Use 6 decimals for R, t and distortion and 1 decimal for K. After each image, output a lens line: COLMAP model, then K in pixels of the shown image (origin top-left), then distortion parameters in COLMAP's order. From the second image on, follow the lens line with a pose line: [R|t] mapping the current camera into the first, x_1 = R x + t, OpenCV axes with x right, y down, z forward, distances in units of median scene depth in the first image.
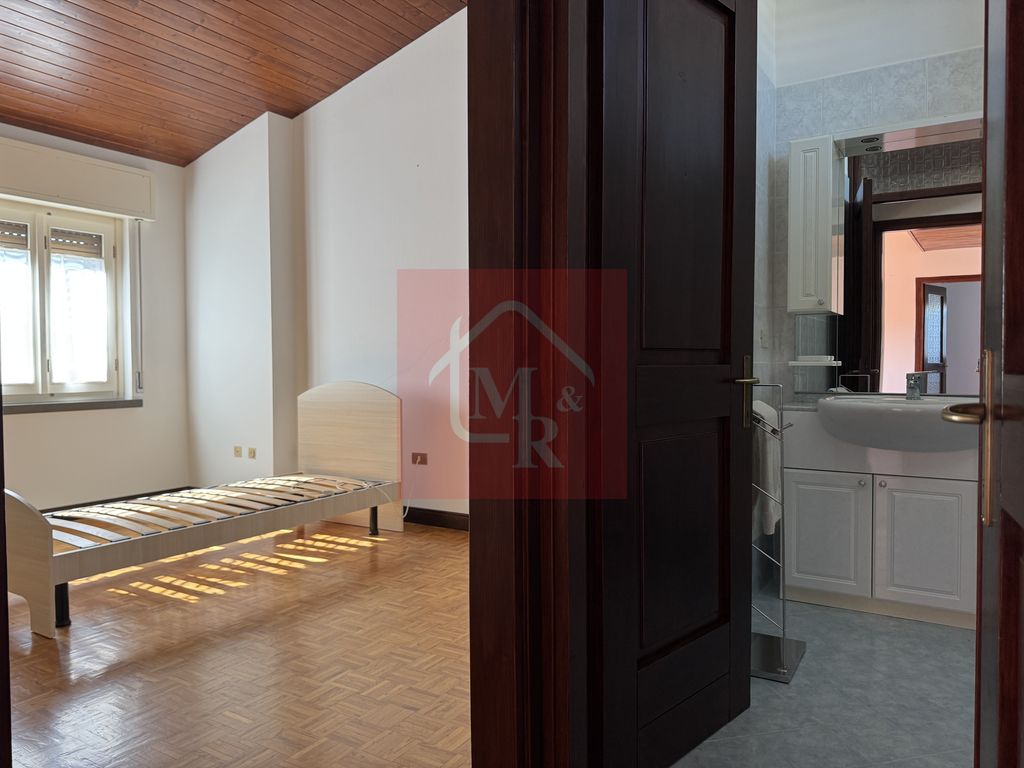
lens RADIAL K [[715.6, 0, 513.8], [0, 715.6, 383.9], [0, 0, 1]] dist [0.067356, -0.085981]
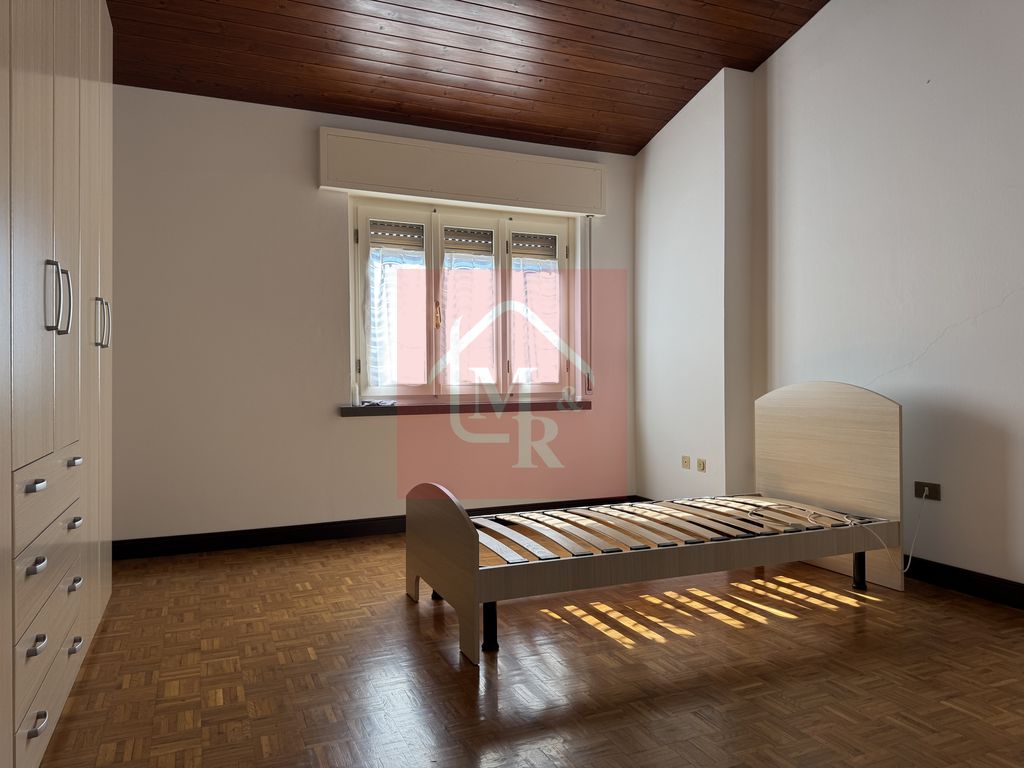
lens RADIAL K [[715.6, 0, 505.8], [0, 715.6, 381.4], [0, 0, 1]] dist [0.067356, -0.085981]
pose [[0.815601, 0.000448, -0.578615, -0.059172], [-0.012296, 0.999787, -0.016558, 0.013128], [0.578485, 0.020619, 0.815433, 0.173691]]
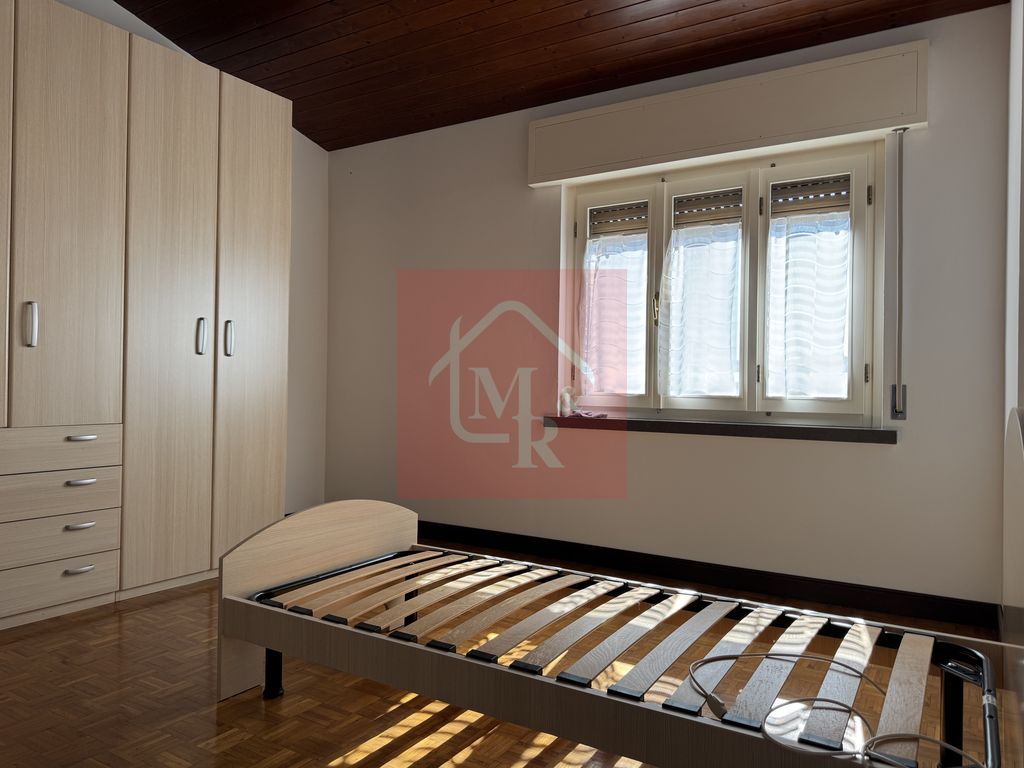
lens RADIAL K [[715.6, 0, 505.0], [0, 715.6, 383.6], [0, 0, 1]] dist [0.067356, -0.085981]
pose [[-0.013614, 0.007603, -0.999878, 0.094424], [-0.038233, 0.999236, 0.008119, -0.010908], [0.999176, 0.038339, -0.013313, 0.764212]]
